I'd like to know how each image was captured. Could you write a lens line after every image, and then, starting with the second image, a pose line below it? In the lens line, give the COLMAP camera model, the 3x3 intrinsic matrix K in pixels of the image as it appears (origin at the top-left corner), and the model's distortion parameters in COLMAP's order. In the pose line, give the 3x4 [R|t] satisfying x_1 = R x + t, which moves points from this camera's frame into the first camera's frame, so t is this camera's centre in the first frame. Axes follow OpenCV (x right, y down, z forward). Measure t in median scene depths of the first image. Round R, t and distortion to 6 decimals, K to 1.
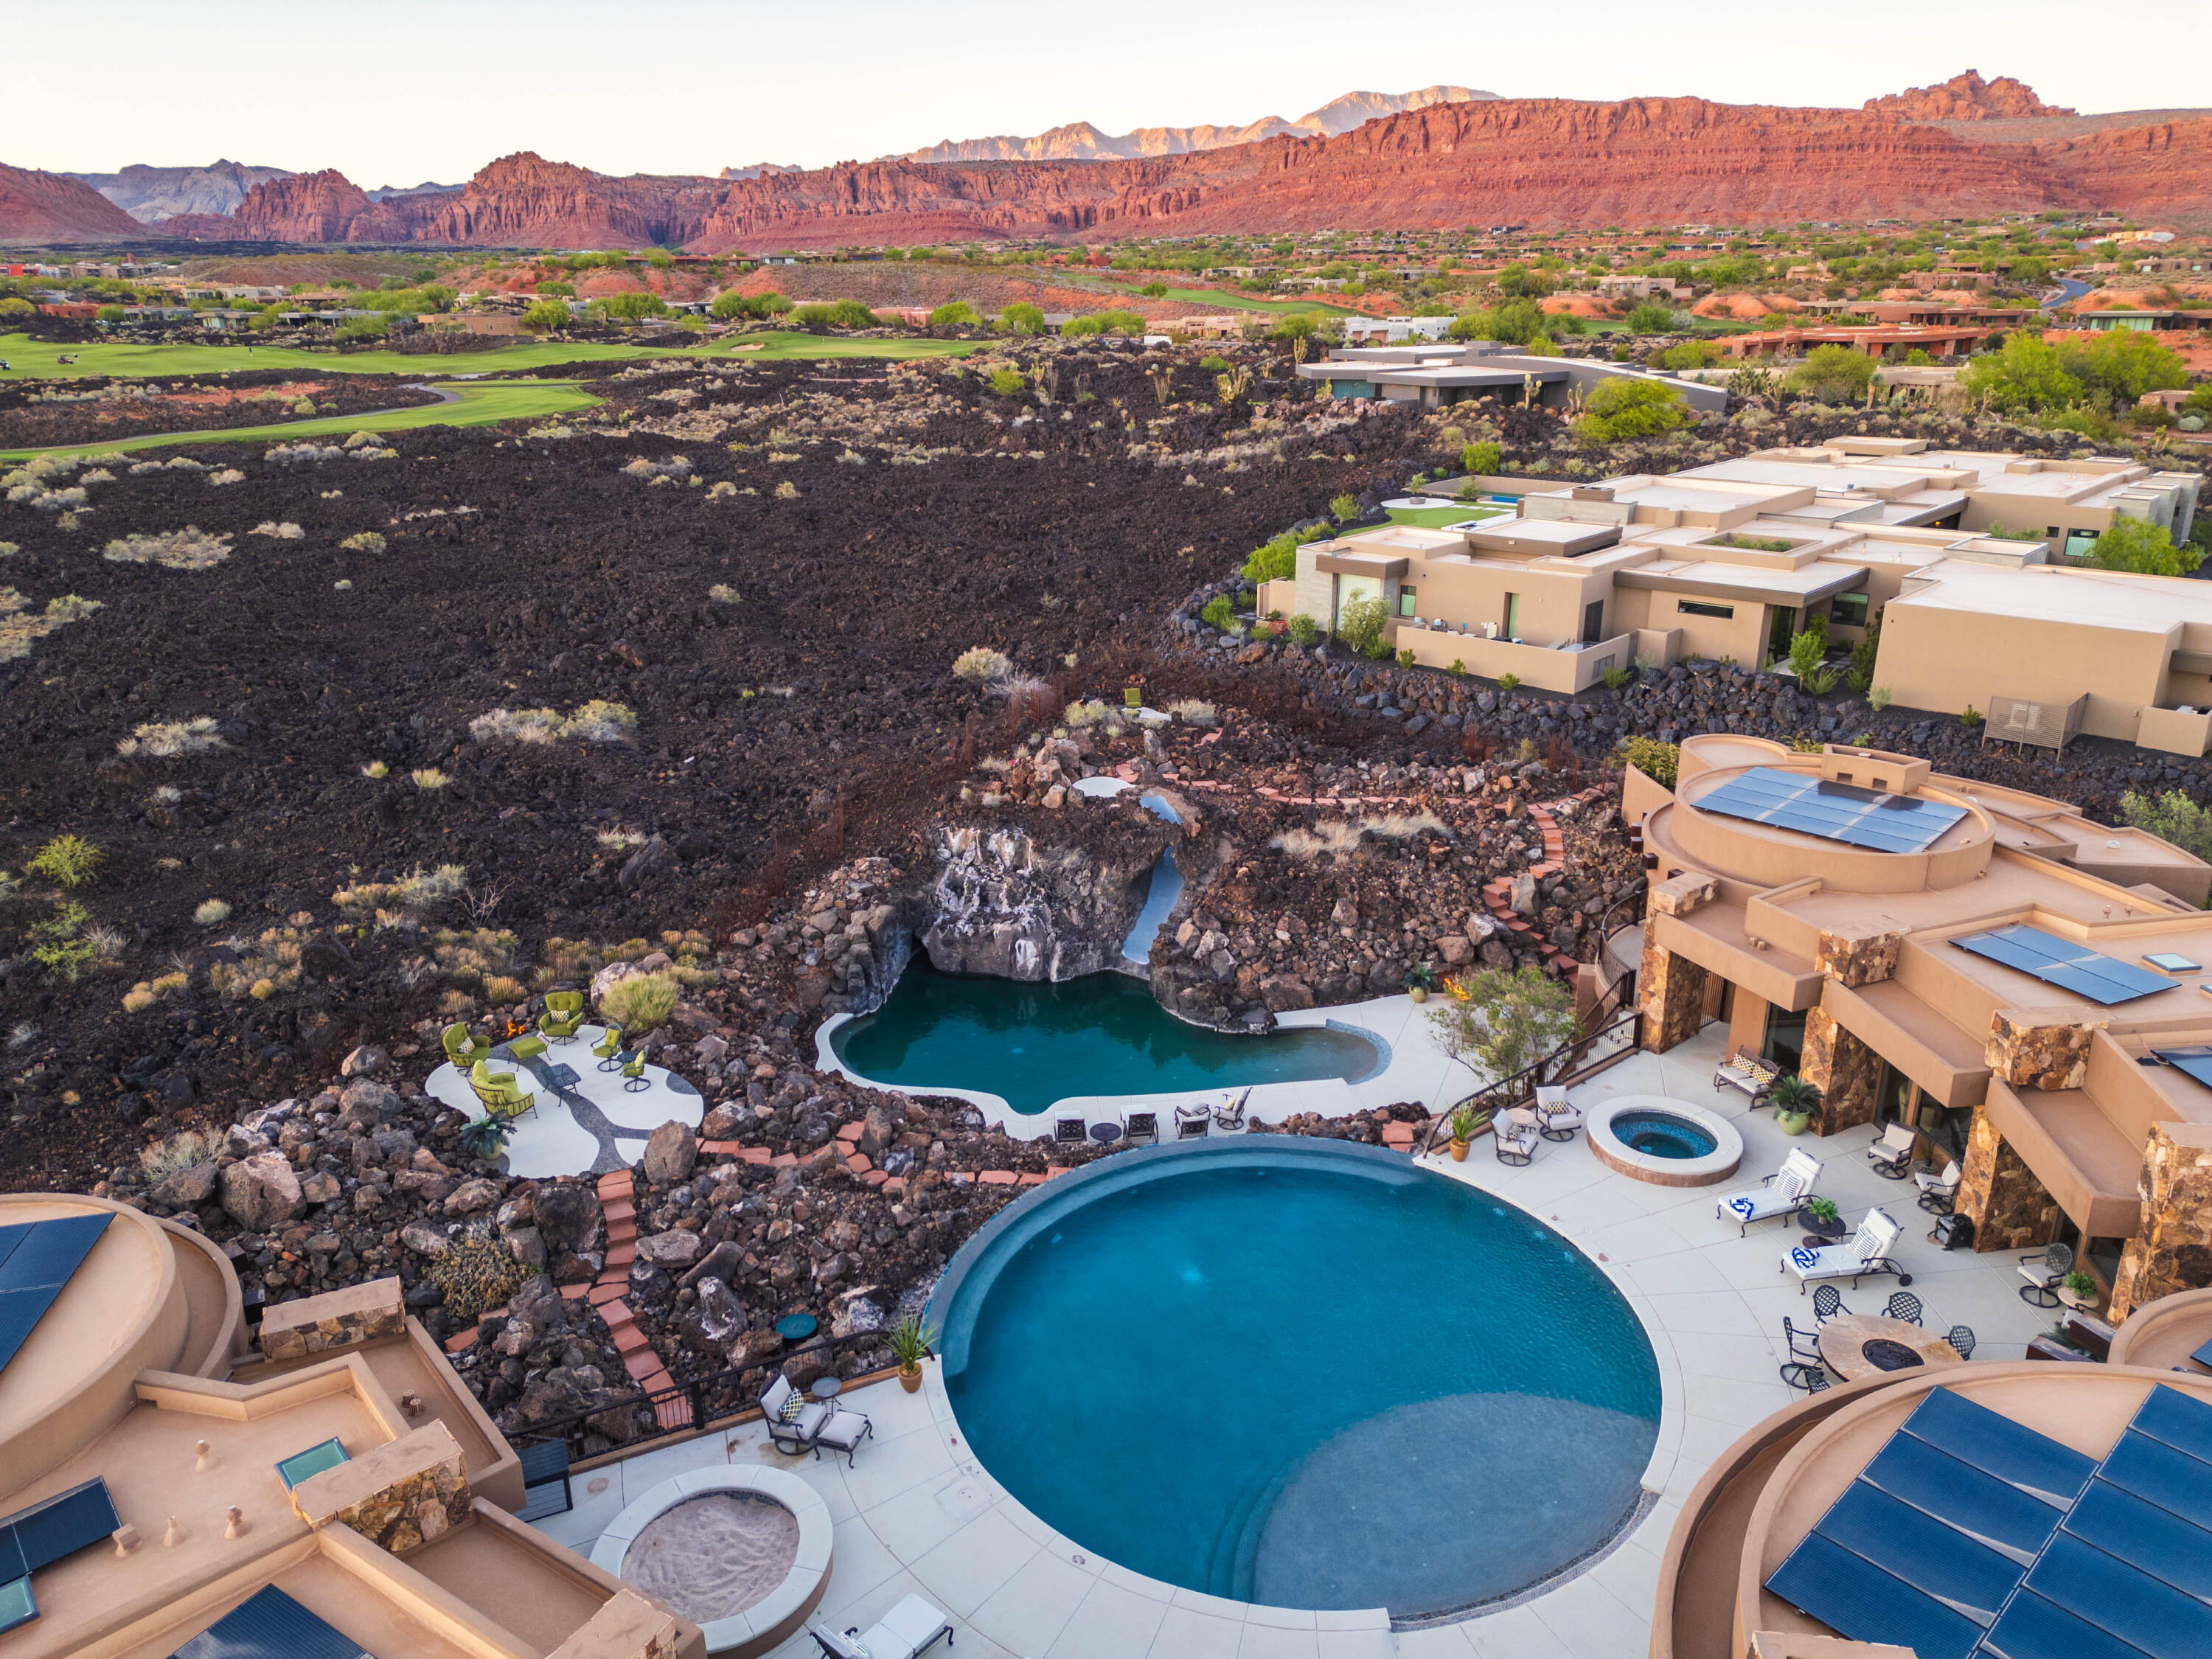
lens RADIAL K [[1543.5, 0, 1111.0], [0, 1543.5, 829.0], [0, 0, 1]] dist [0.083013, -0.077118]
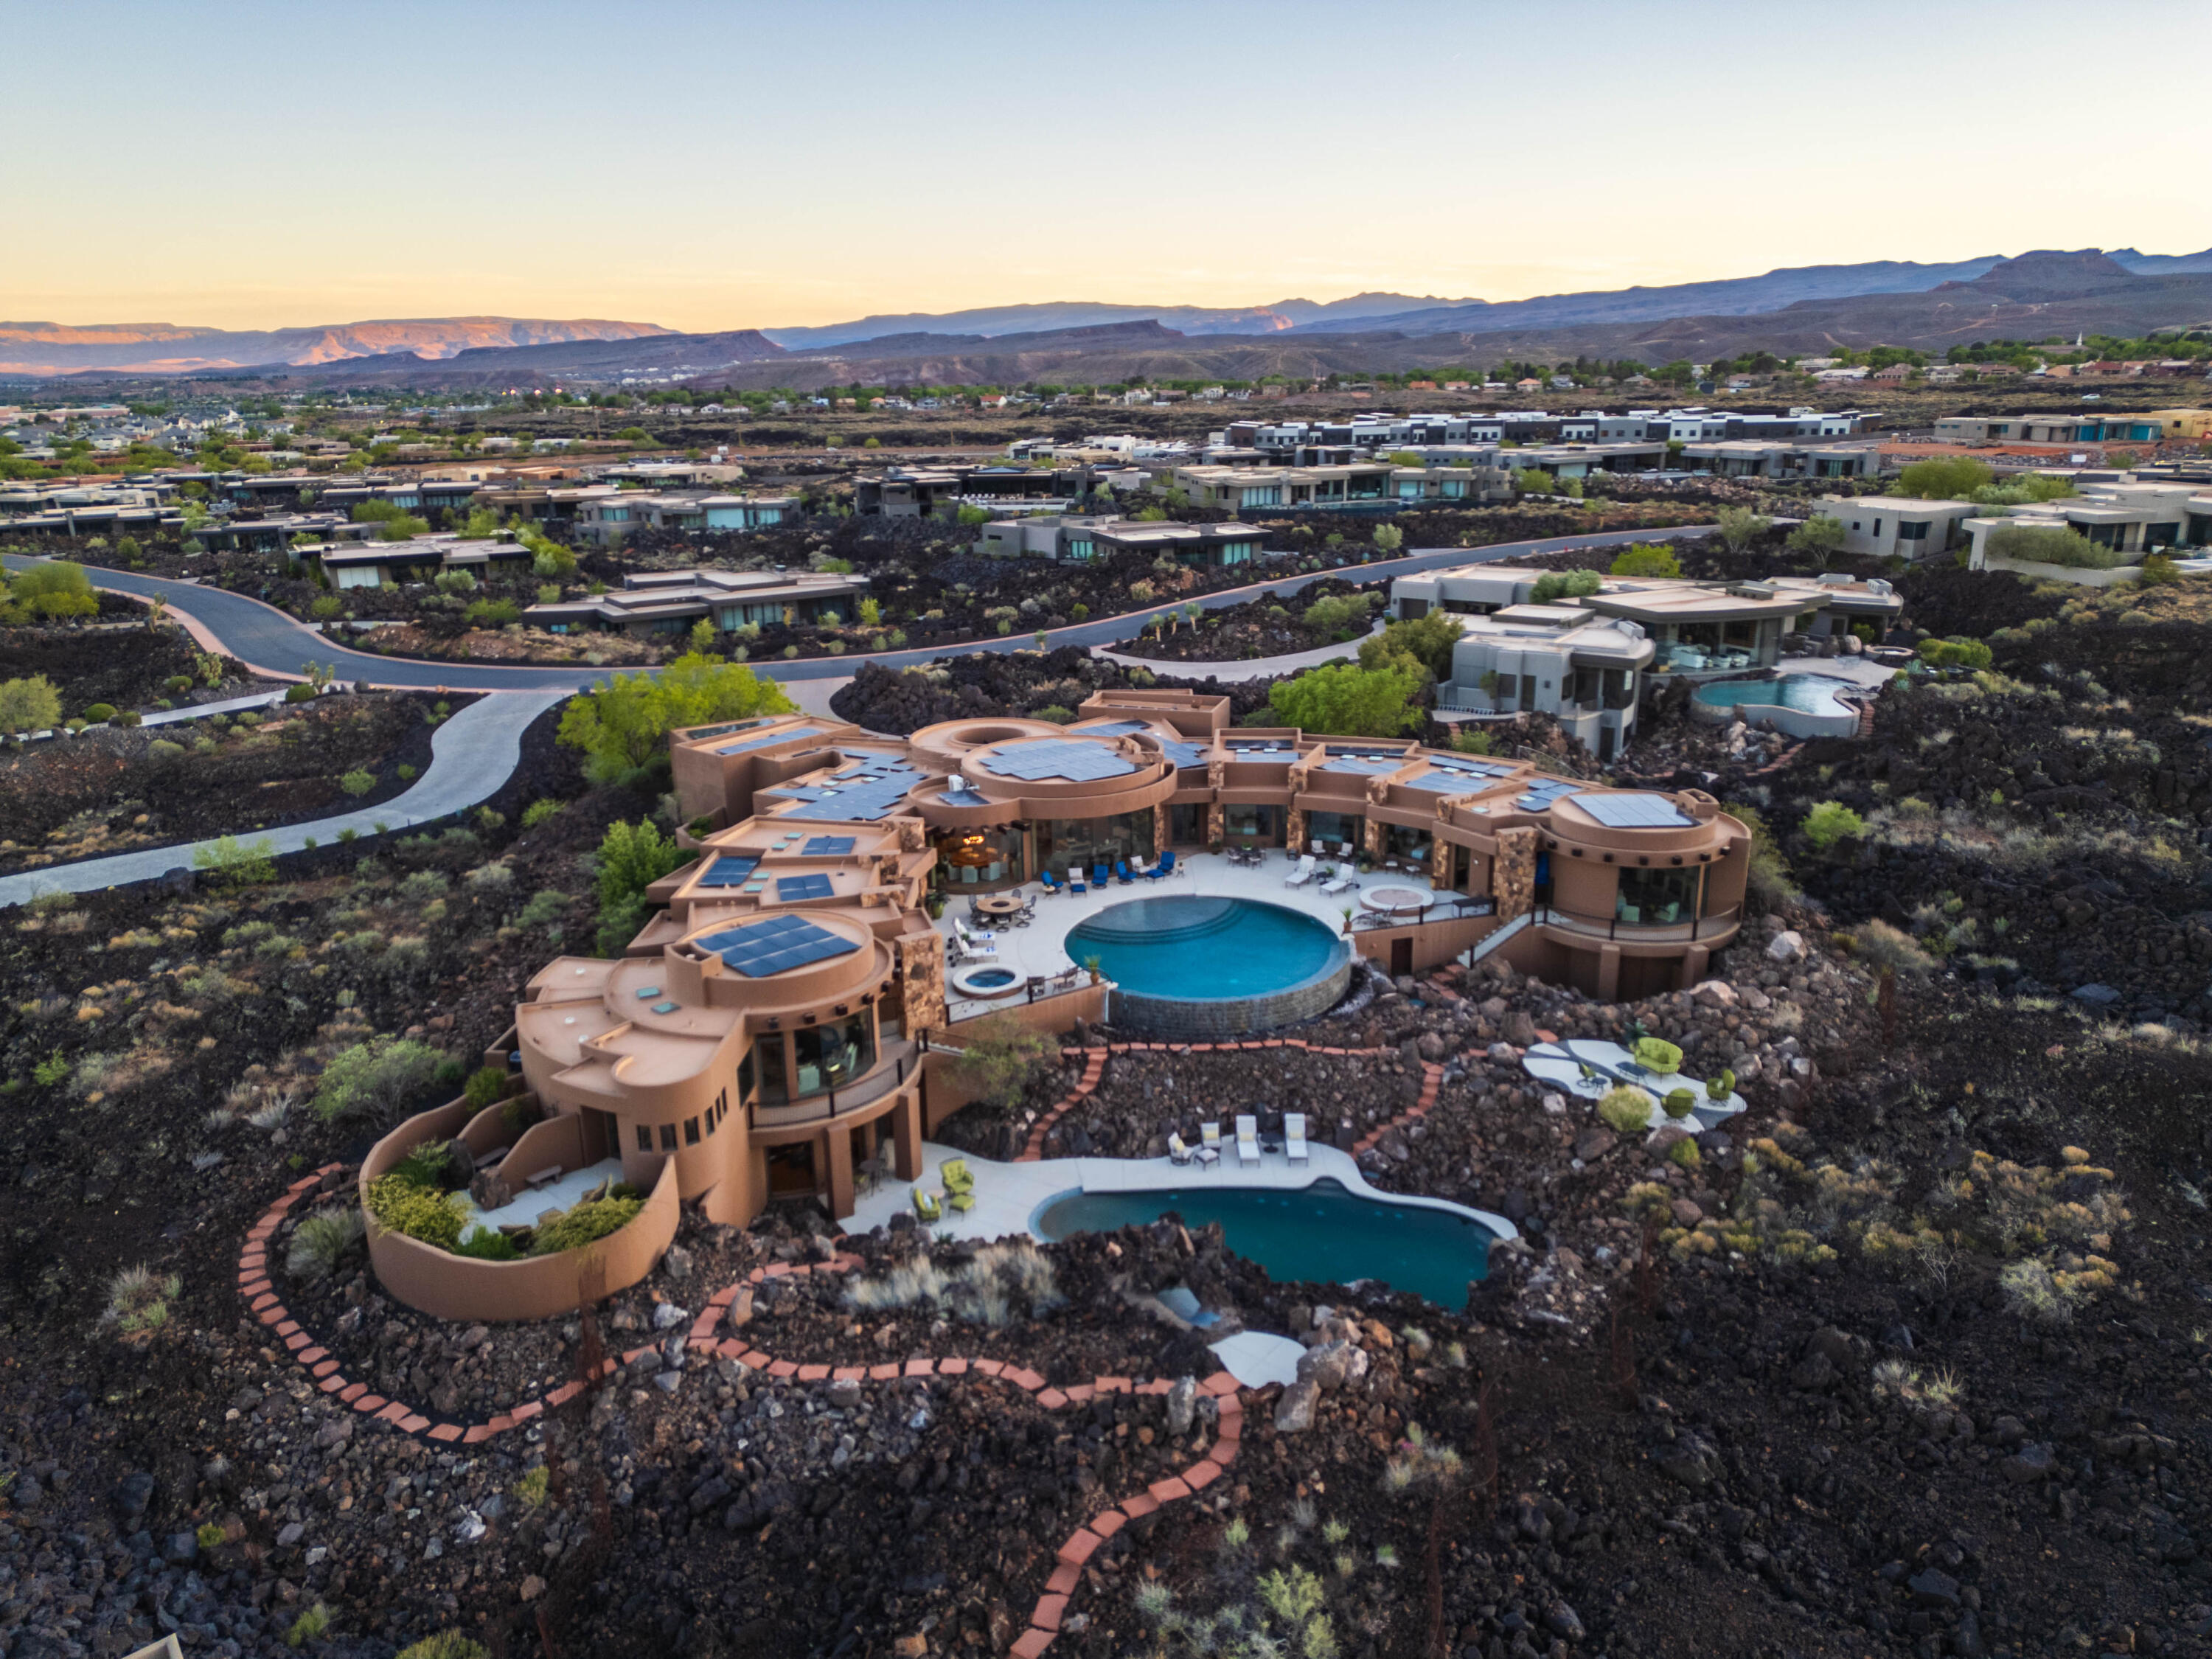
lens RADIAL K [[1543.5, 0, 1111.4], [0, 1543.5, 826.6], [0, 0, 1]] dist [0.083013, -0.077118]
pose [[-0.992353, -0.004299, 0.123358, -0.024803], [0.070080, 0.803074, 0.591744, -0.694117], [-0.101610, 0.595864, -0.796631, 1.521669]]
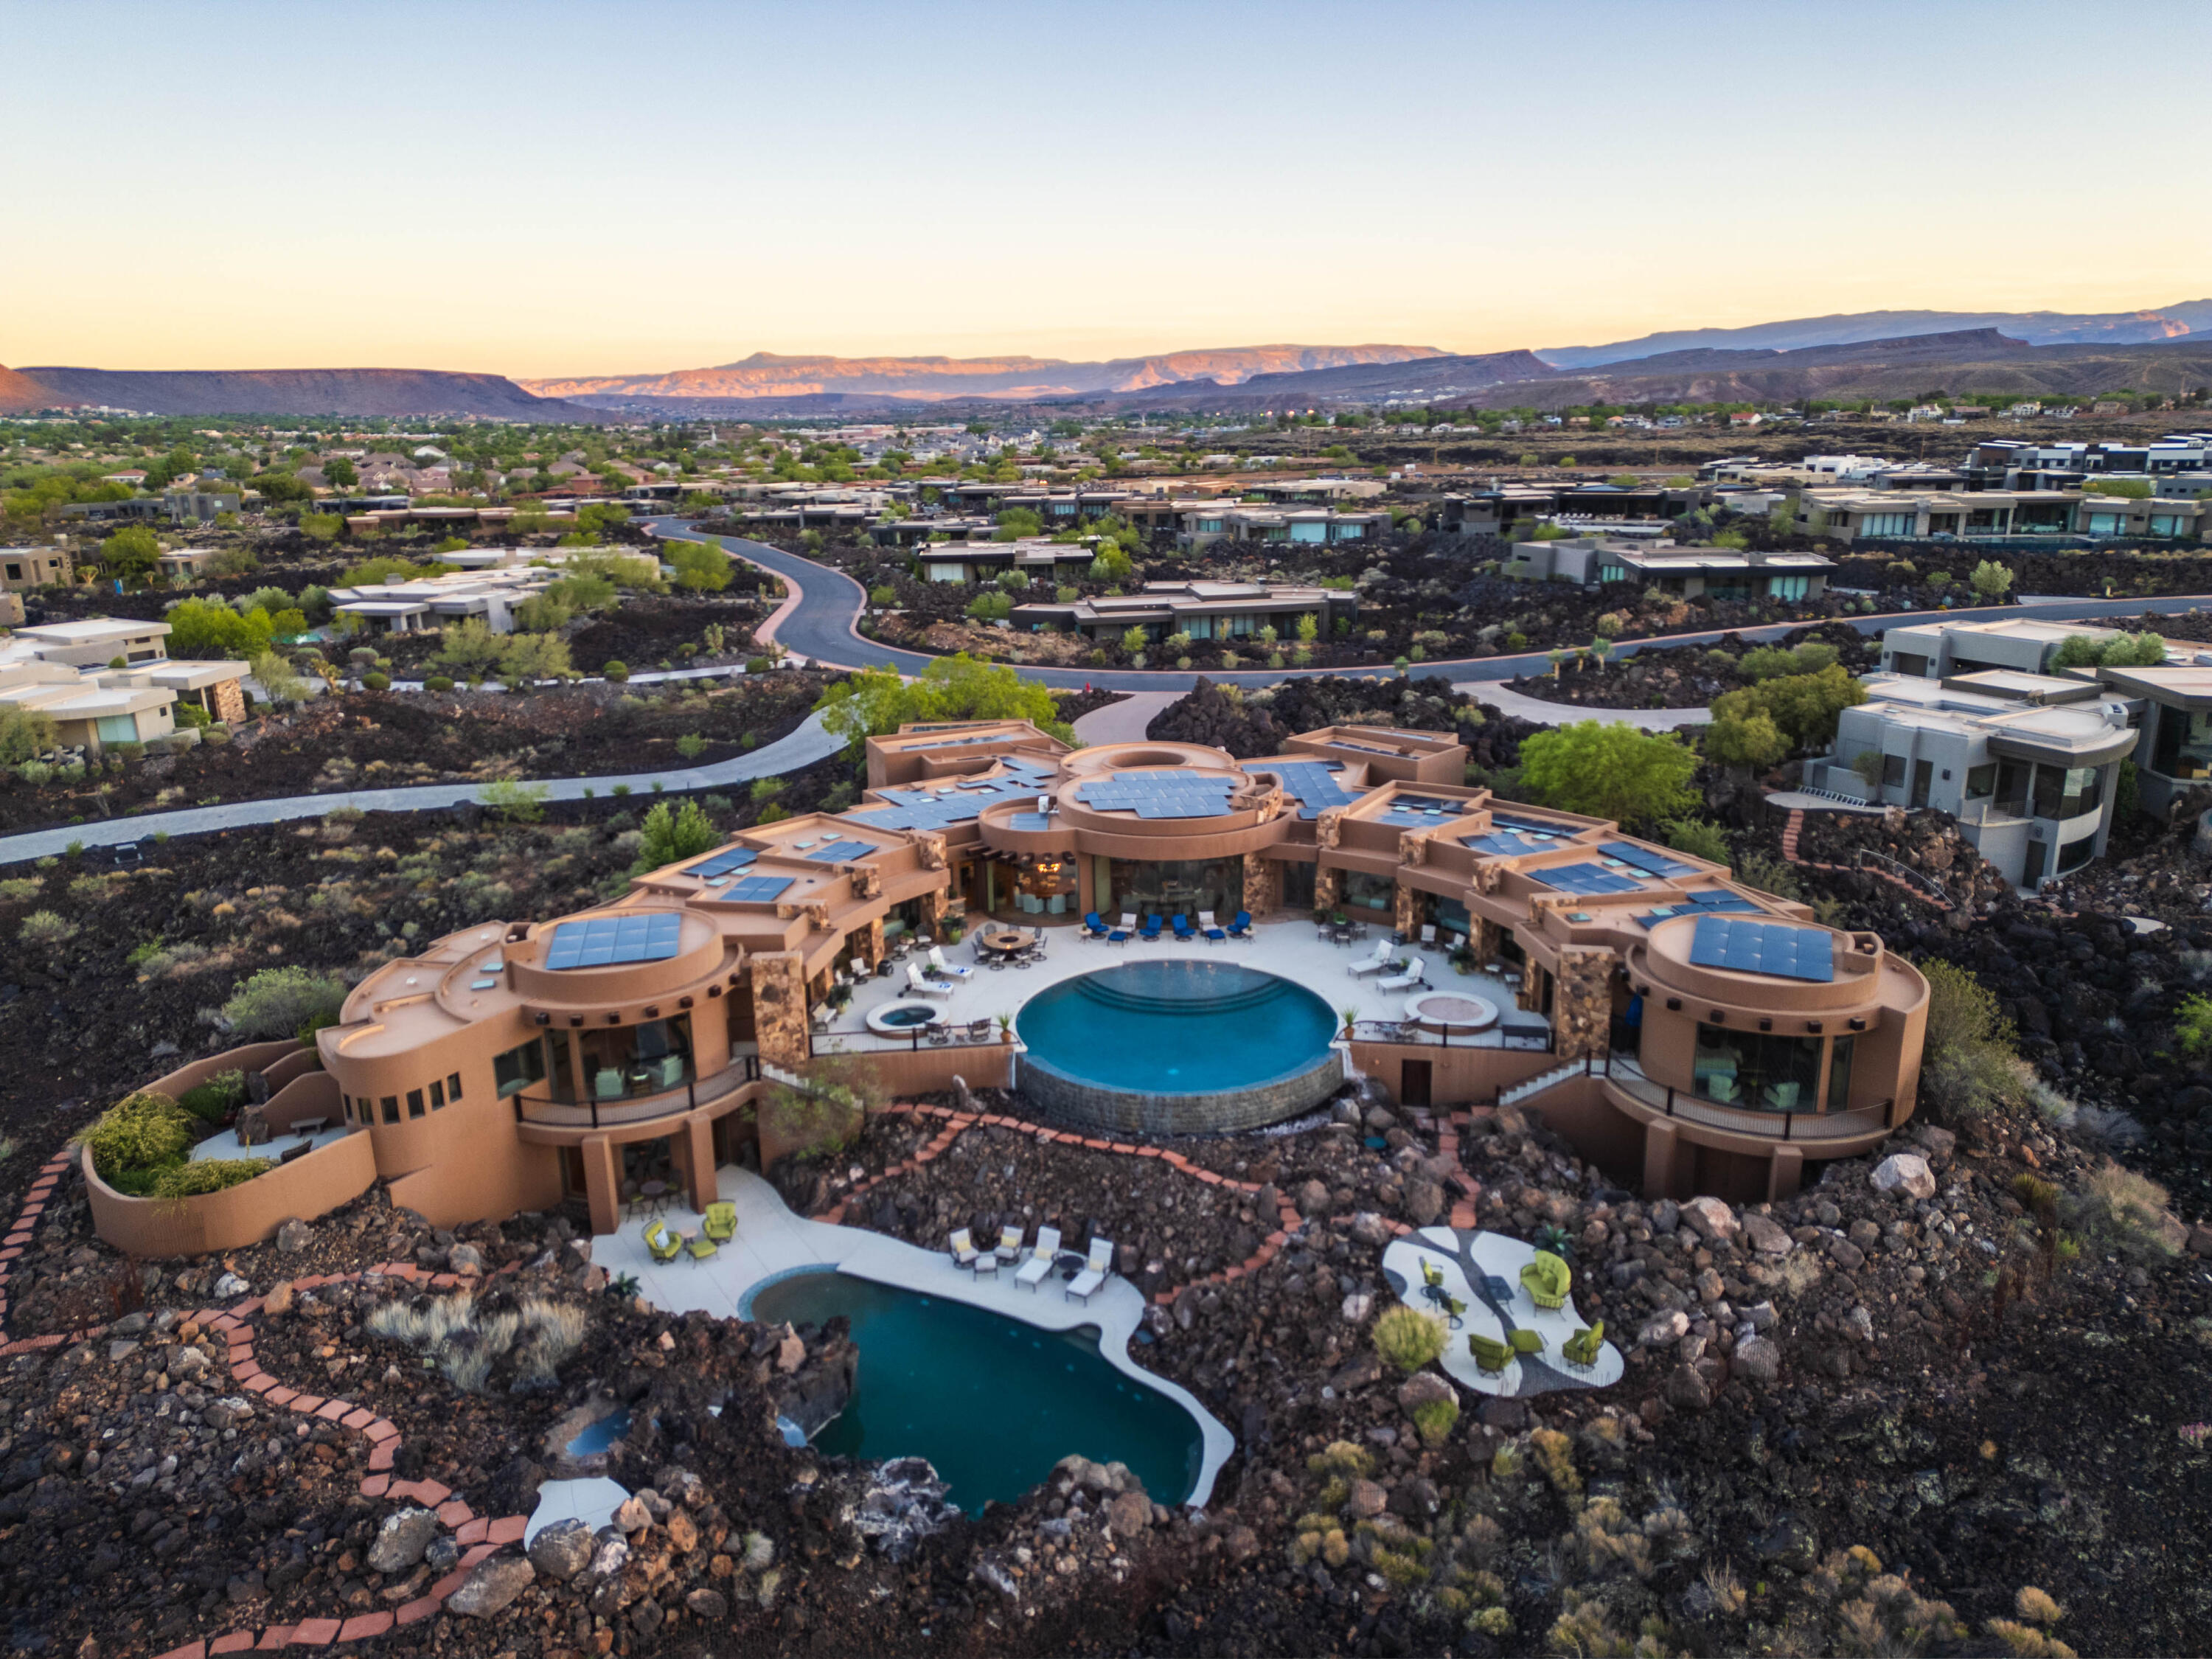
lens RADIAL K [[1543.5, 0, 1105.9], [0, 1543.5, 826.0], [0, 0, 1]] dist [0.083013, -0.077118]
pose [[-0.830407, -0.121456, 0.543758, -0.493178], [0.216258, 0.829171, 0.515468, -0.541111], [-0.513475, 0.545640, -0.662284, 1.221376]]
